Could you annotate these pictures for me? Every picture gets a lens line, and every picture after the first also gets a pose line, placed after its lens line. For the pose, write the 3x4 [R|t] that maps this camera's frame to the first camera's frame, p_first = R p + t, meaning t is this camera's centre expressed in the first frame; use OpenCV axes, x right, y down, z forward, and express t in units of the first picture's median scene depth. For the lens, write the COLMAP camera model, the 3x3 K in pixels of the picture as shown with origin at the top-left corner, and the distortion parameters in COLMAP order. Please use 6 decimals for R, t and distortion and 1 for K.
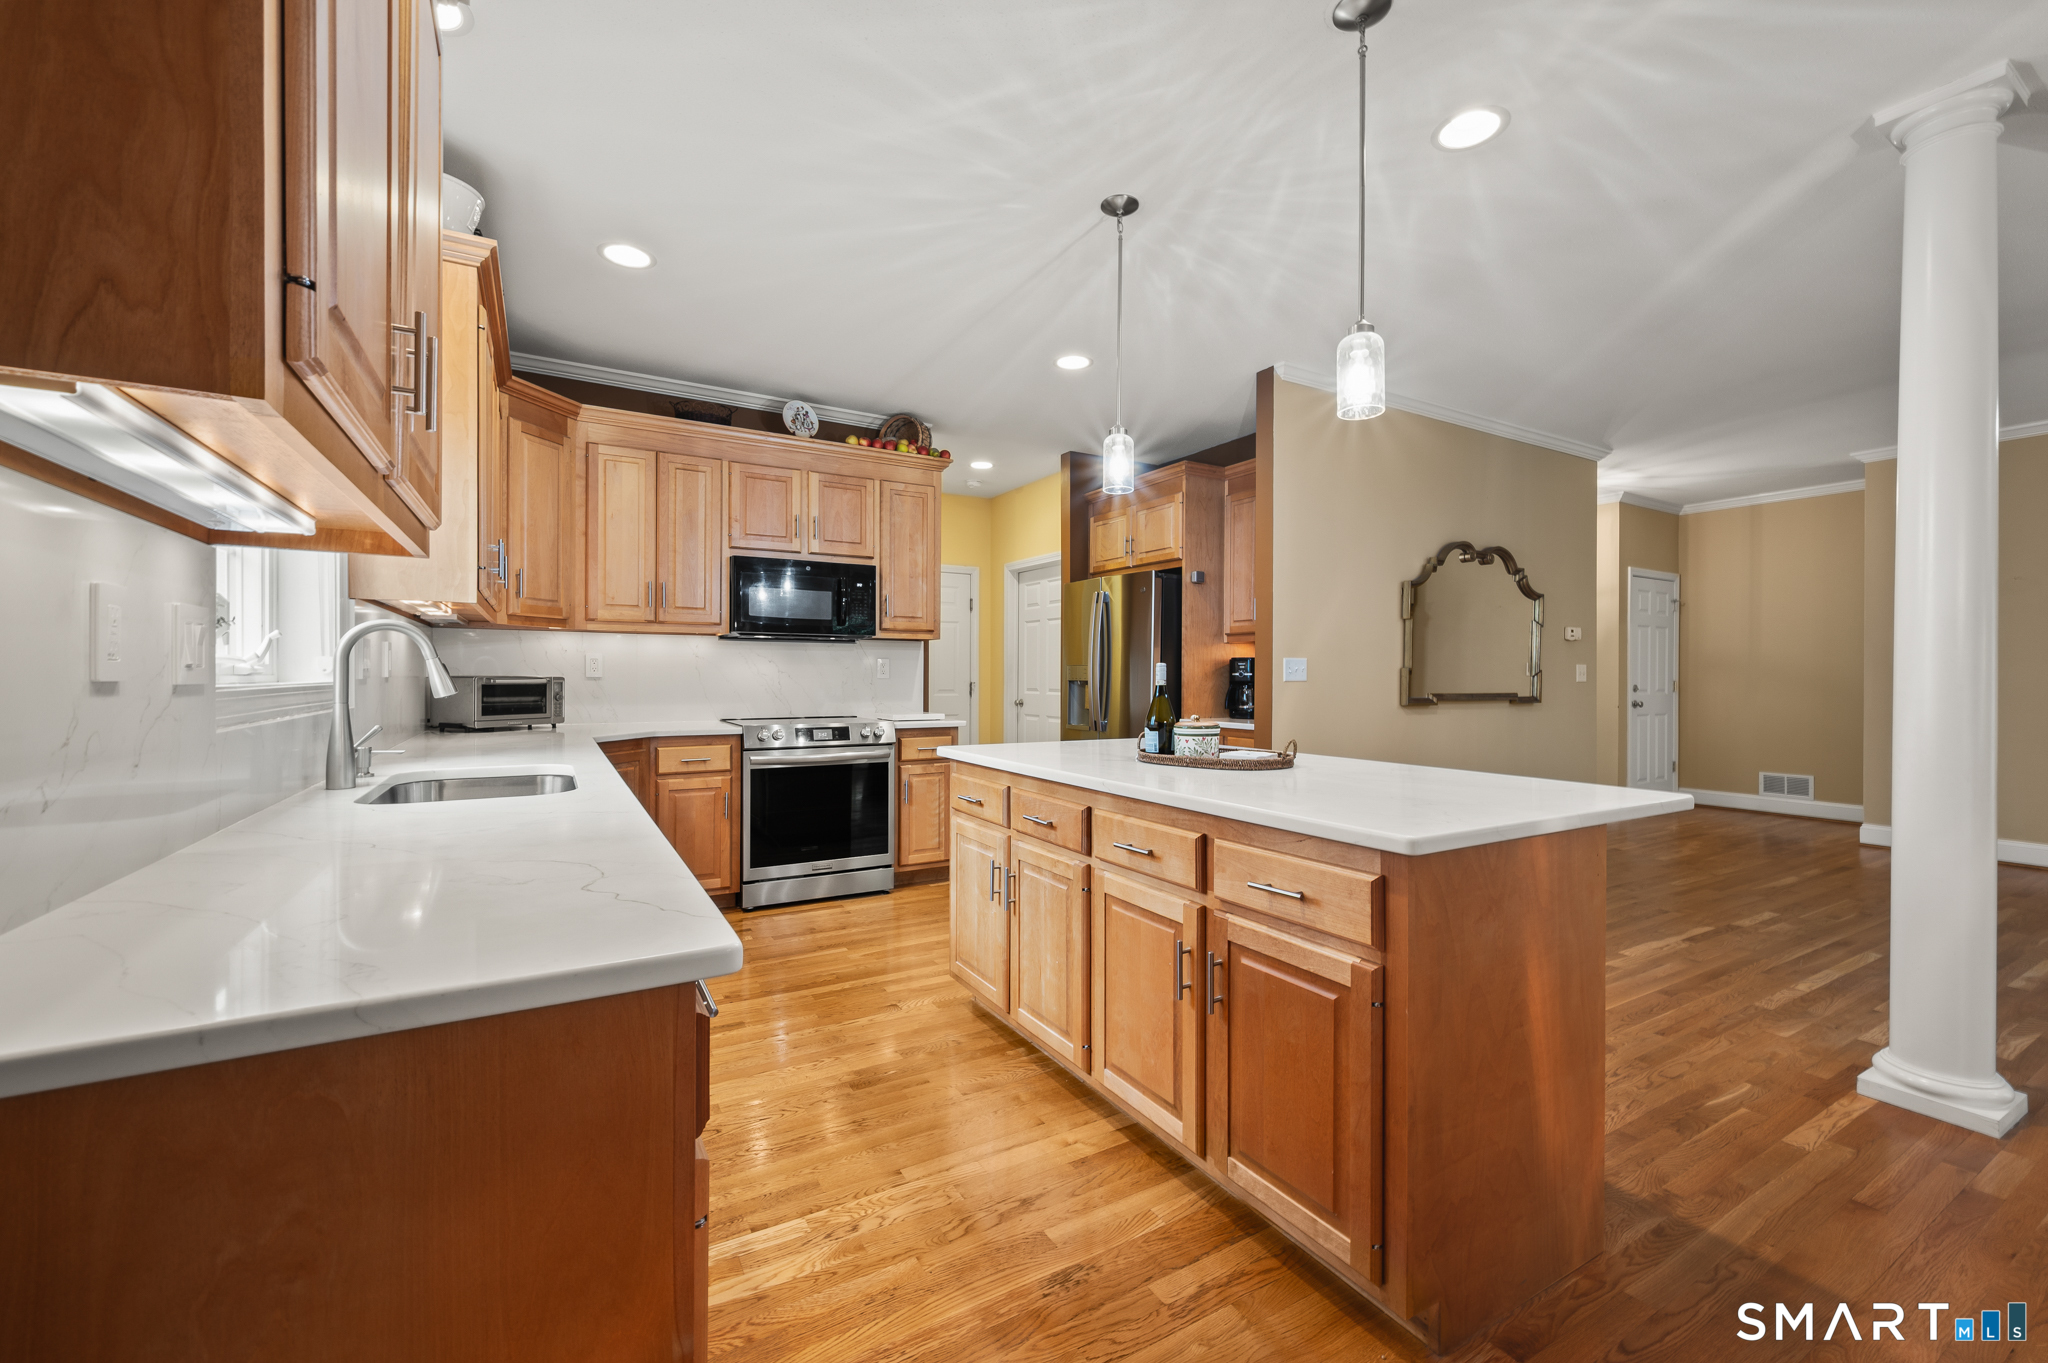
lens RADIAL K [[819.0, 0, 1013.9], [0, 819.0, 685.0], [0, 0, 1]] dist [0.003106, -0.000106]
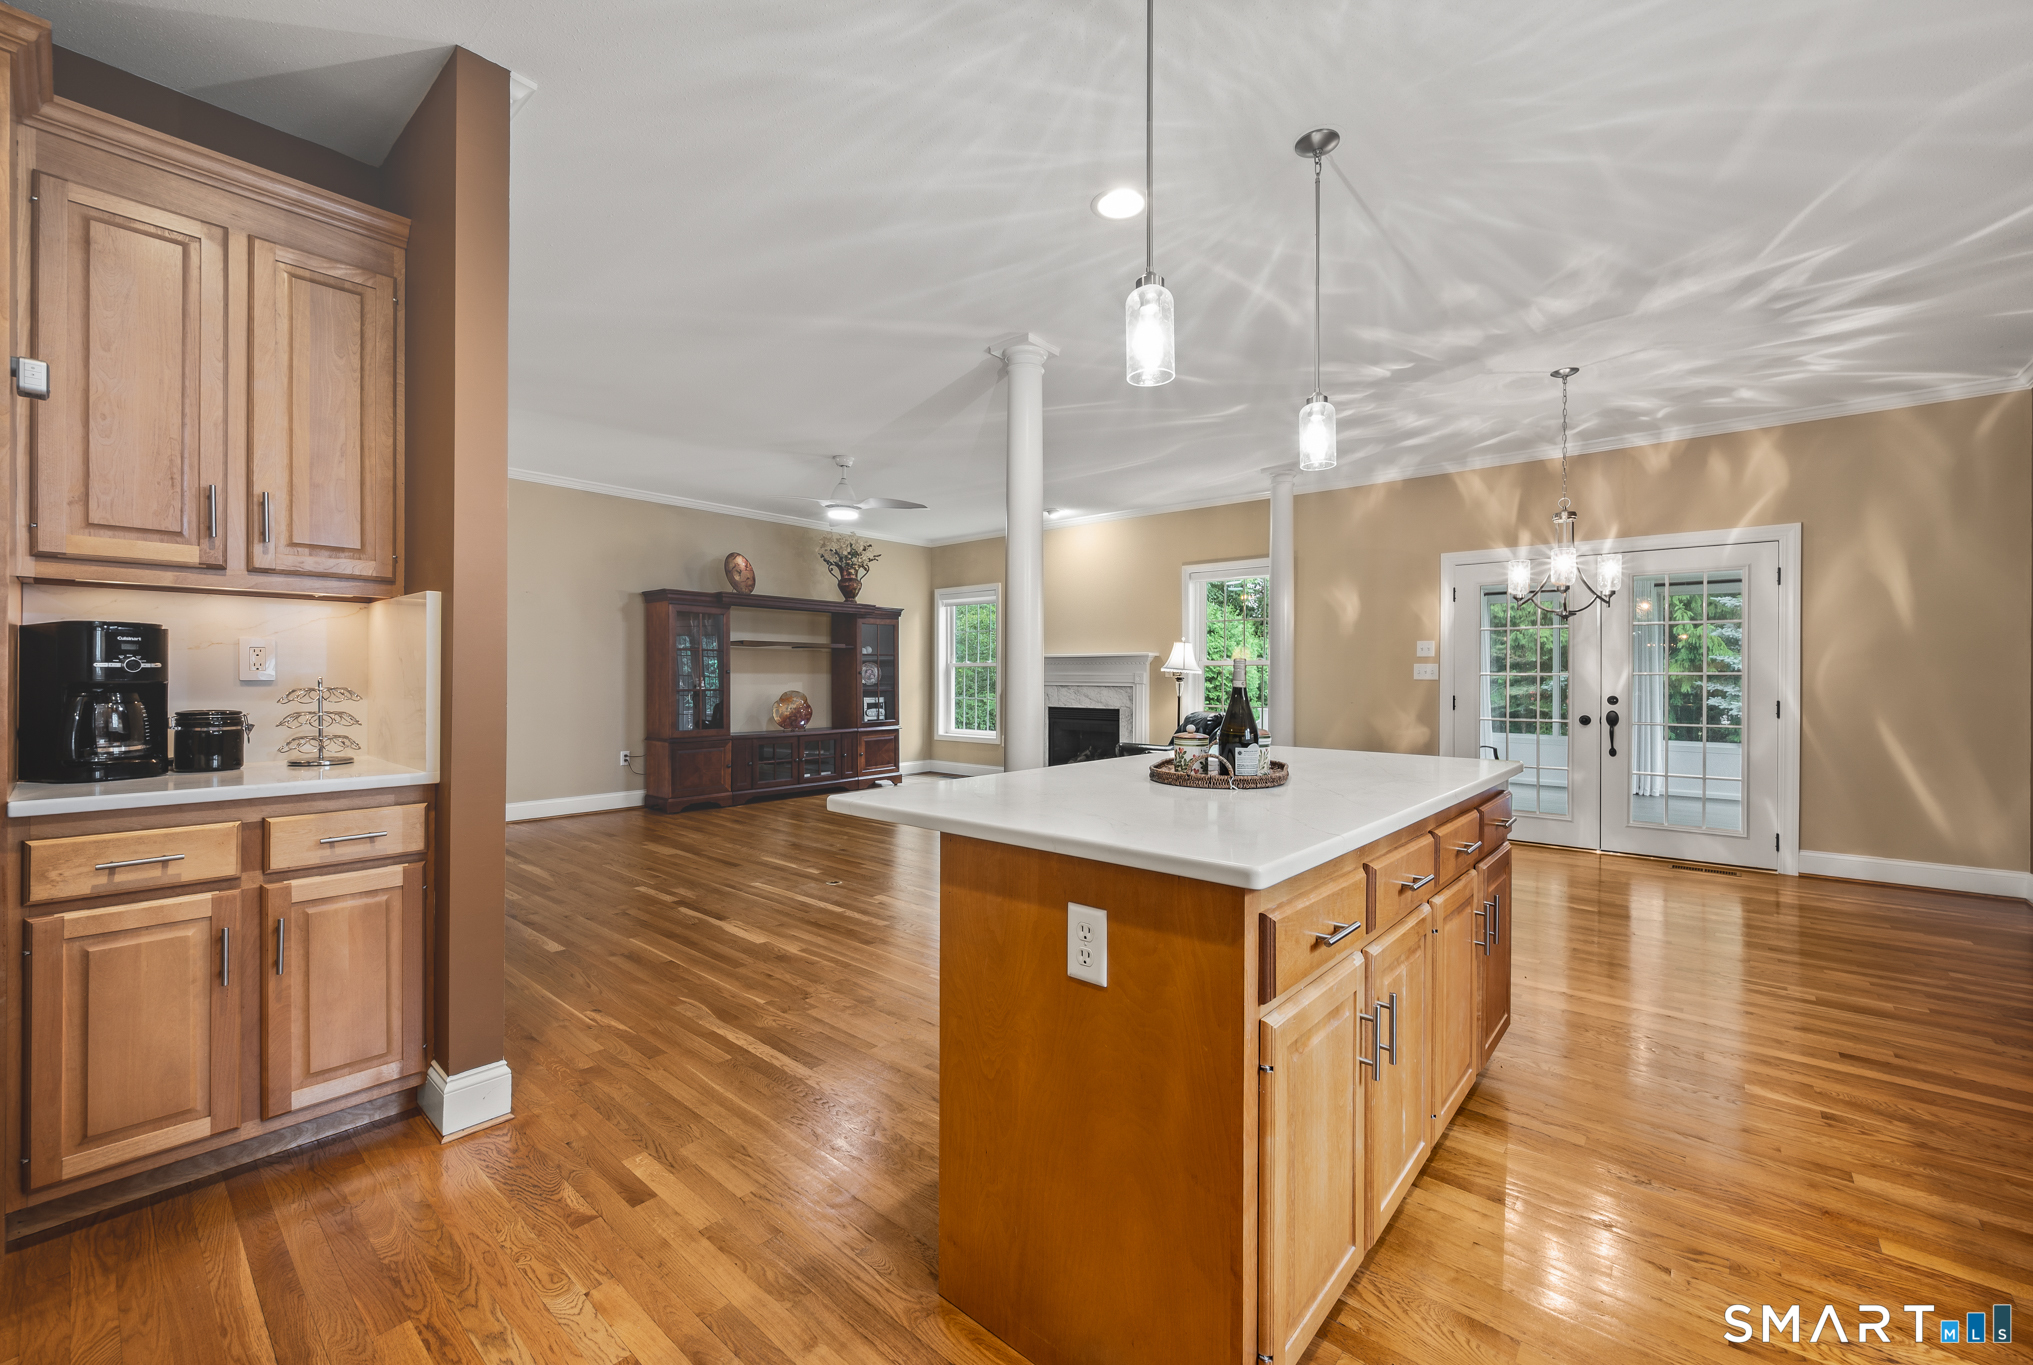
lens RADIAL K [[811.9, 0, 1056.5], [0, 811.9, 675.4], [0, 0, 1]] dist [-0.002665, 0.000207]
pose [[-0.347594, -0.005348, 0.937630, -0.291540], [0.004611, 0.999962, 0.007413, -0.011087], [-0.937634, 0.006900, -0.347556, 0.874269]]
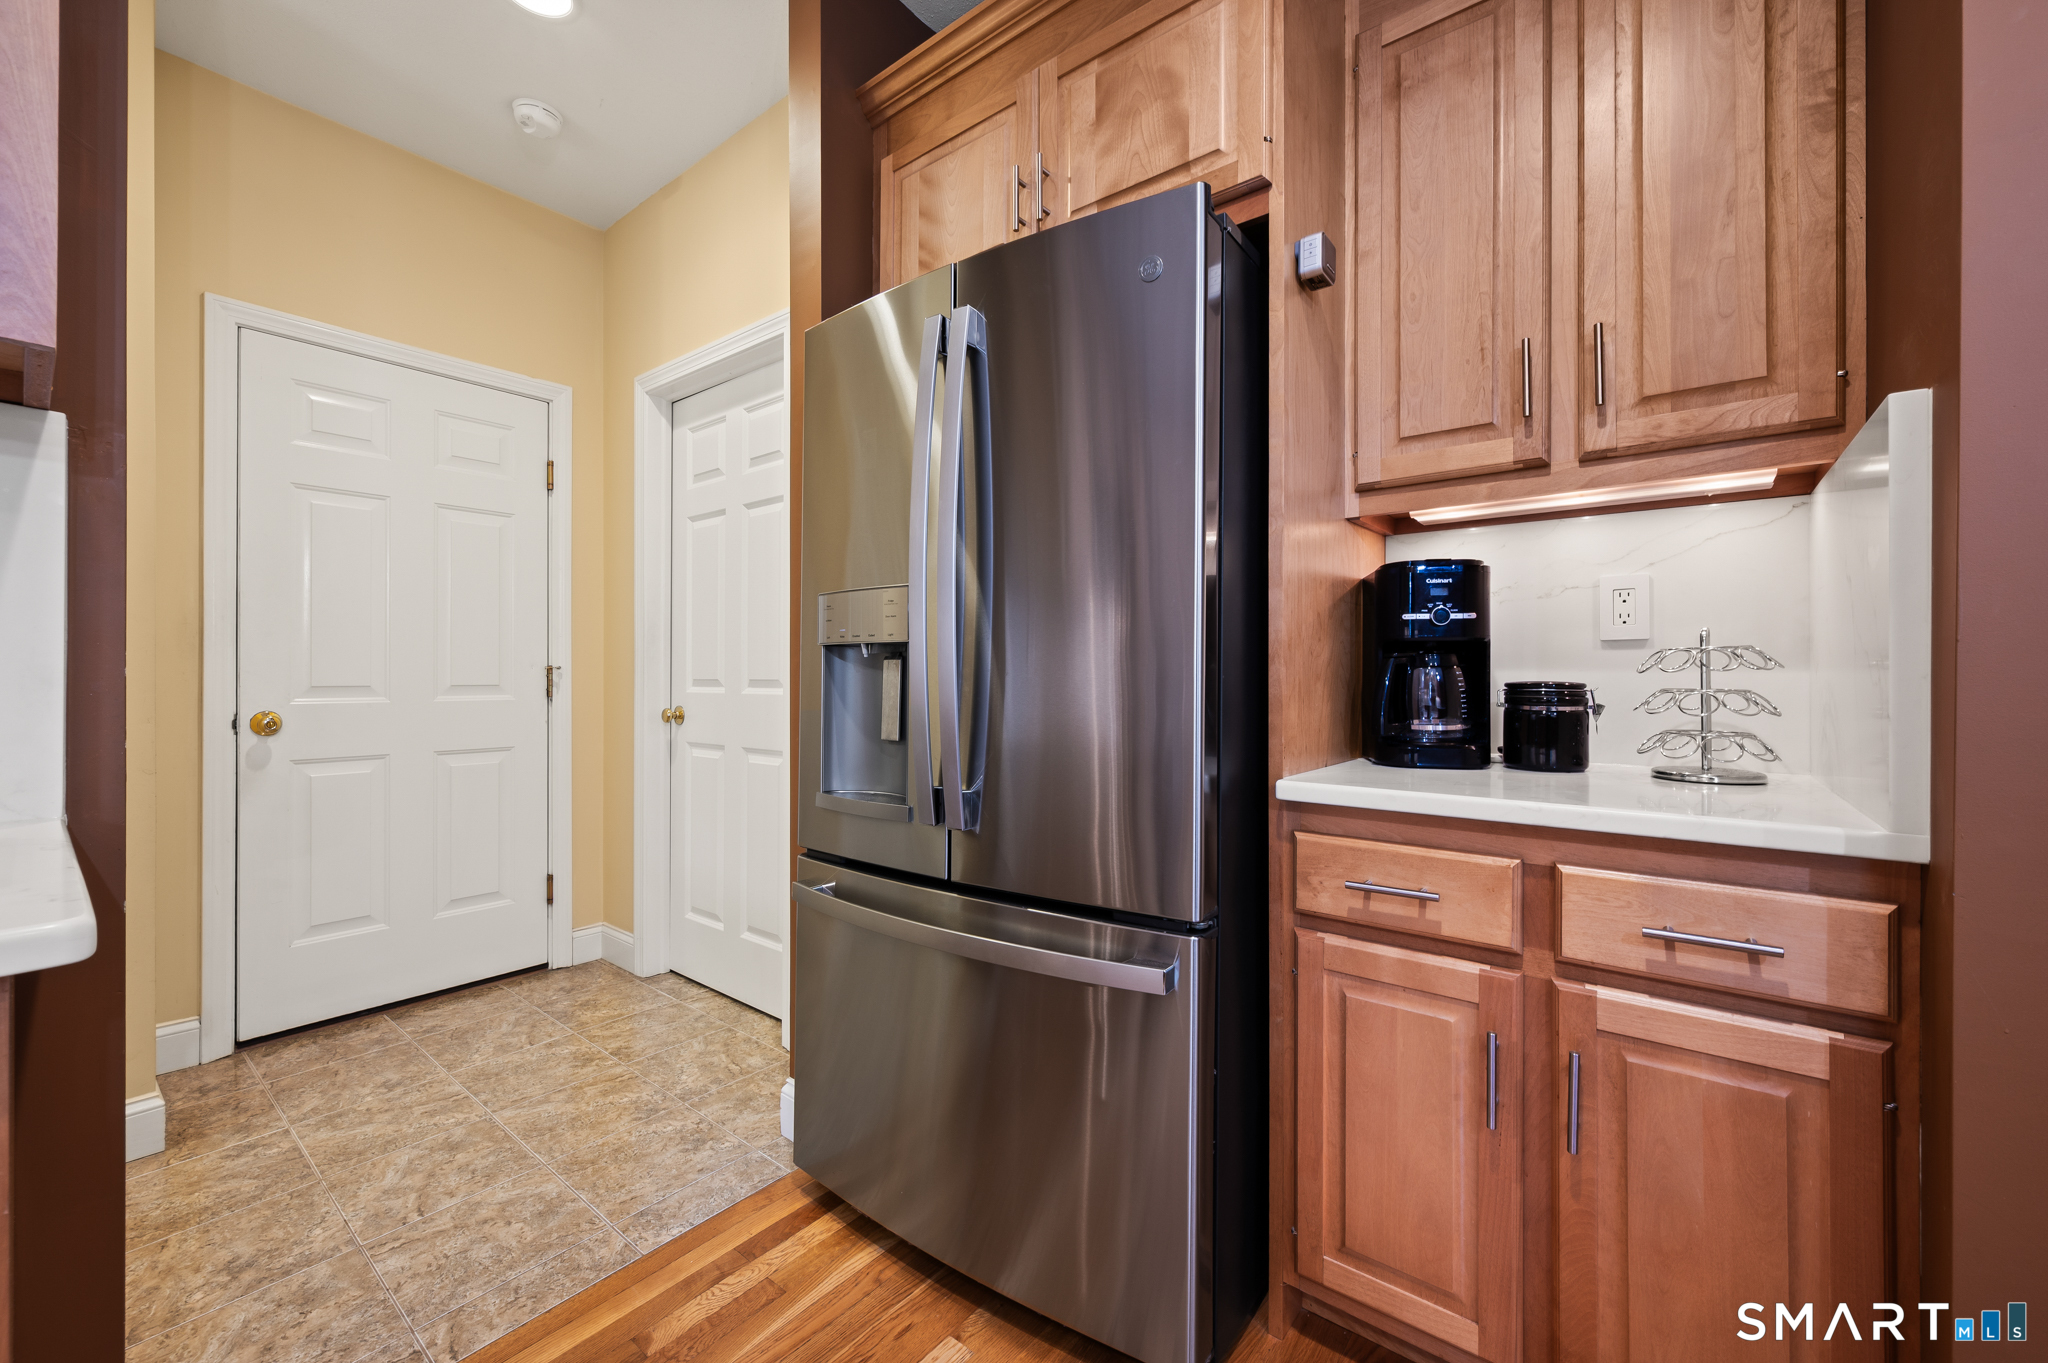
lens RADIAL K [[819.0, 0, 999.5], [0, 819.0, 671.7], [0, 0, 1]] dist [0.003106, -0.000106]
pose [[0.940086, -0.001639, 0.340933, 0.033743], [0.005937, 0.999916, -0.011562, 0.010935], [-0.340885, 0.012893, 0.940017, 0.946090]]
